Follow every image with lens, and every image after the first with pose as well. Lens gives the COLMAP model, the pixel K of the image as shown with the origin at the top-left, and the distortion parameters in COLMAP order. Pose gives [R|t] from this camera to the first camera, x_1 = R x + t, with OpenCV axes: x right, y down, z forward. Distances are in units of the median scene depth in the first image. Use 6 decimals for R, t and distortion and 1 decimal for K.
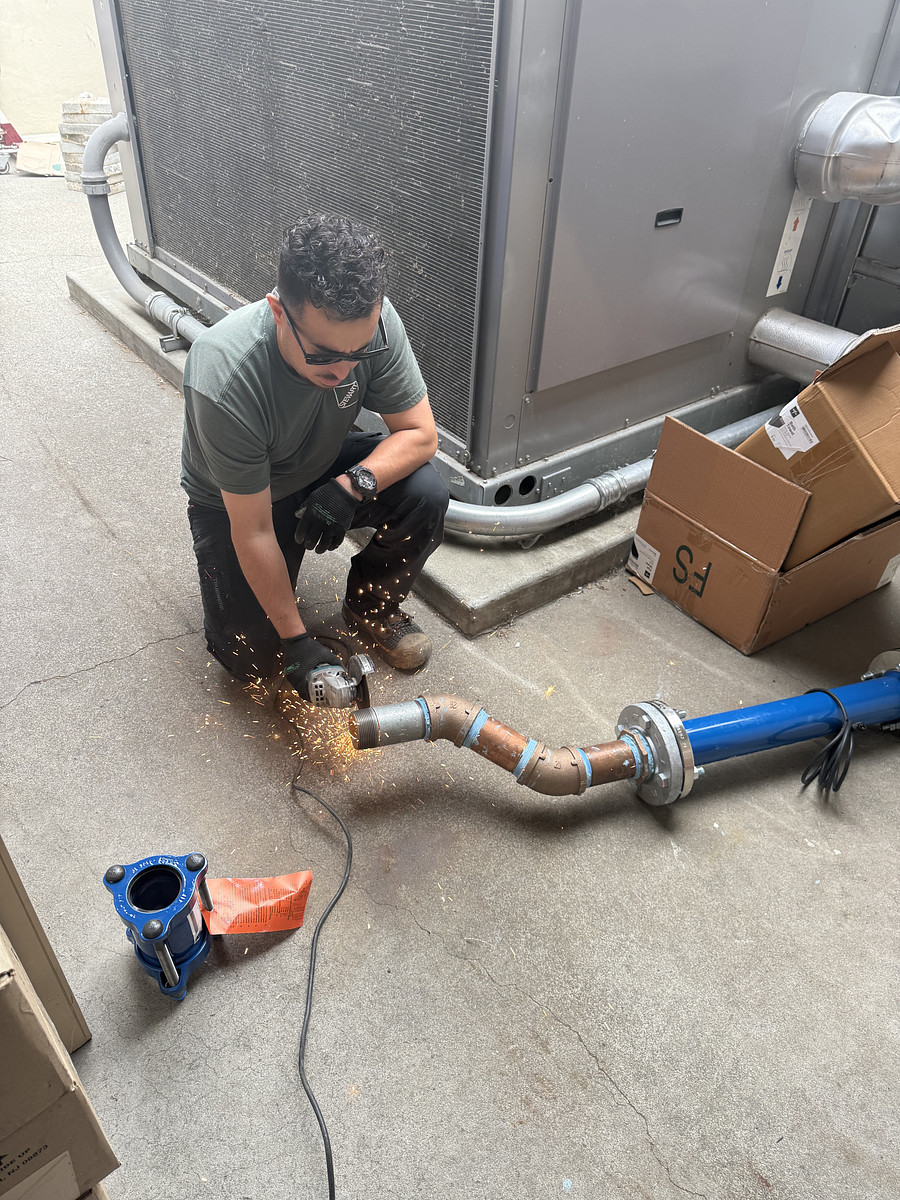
lens RADIAL K [[849.7, 0, 445.4], [0, 849.7, 594.3], [0, 0, 1]] dist [0.006280, -0.010636]
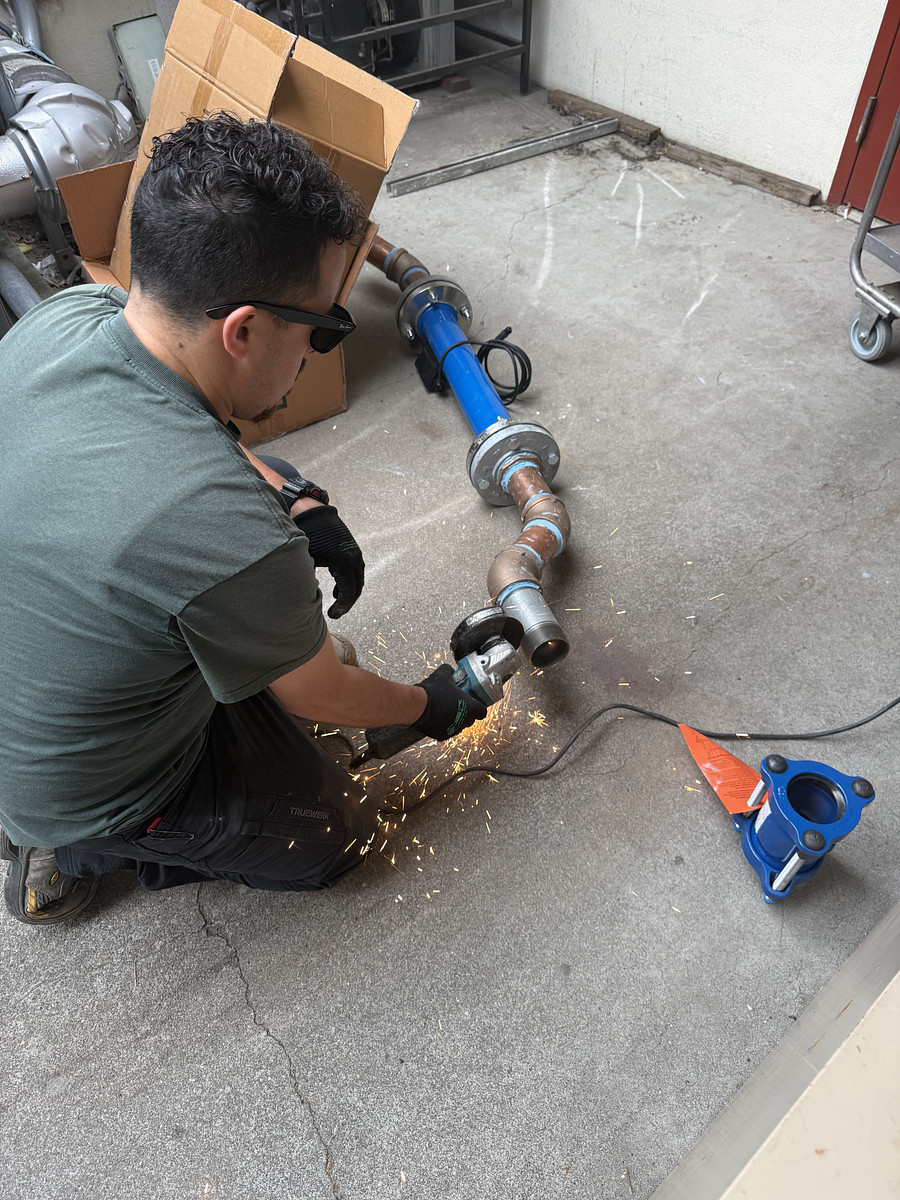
lens RADIAL K [[849.7, 0, 445.5], [0, 849.7, 600.5], [0, 0, 1]] dist [0.006280, -0.010636]
pose [[0.036436, -0.778670, 0.626374, -0.387233], [0.641135, 0.499008, 0.583042, -0.278717], [-0.766563, 0.380347, 0.517414, 0.379666]]
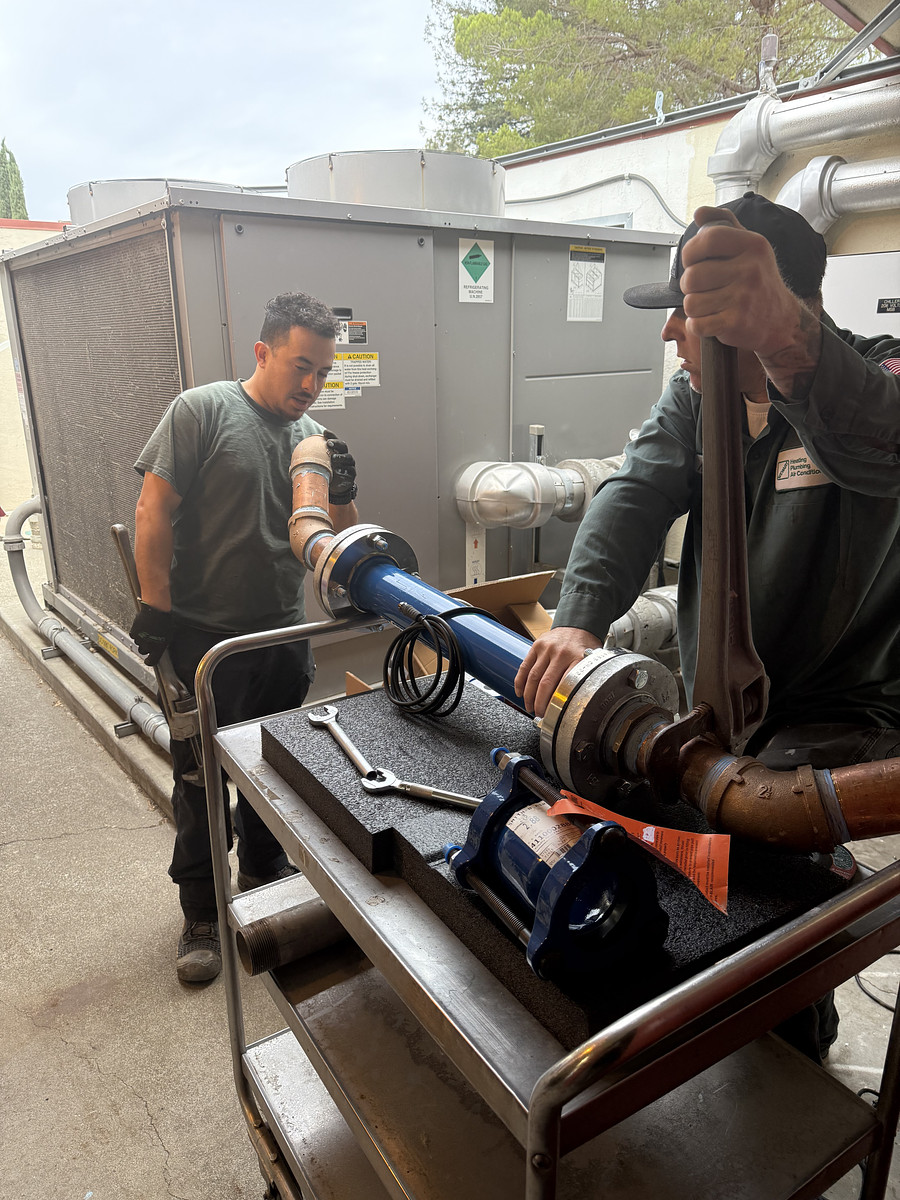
lens RADIAL K [[849.7, 0, 449.4], [0, 849.7, 603.4], [0, 0, 1]] dist [0.006280, -0.010636]
pose [[0.998720, -0.050572, -0.001329, 0.357946], [0.046854, 0.934560, -0.352706, 0.147224], [0.019079, 0.352192, 0.935733, -0.275694]]
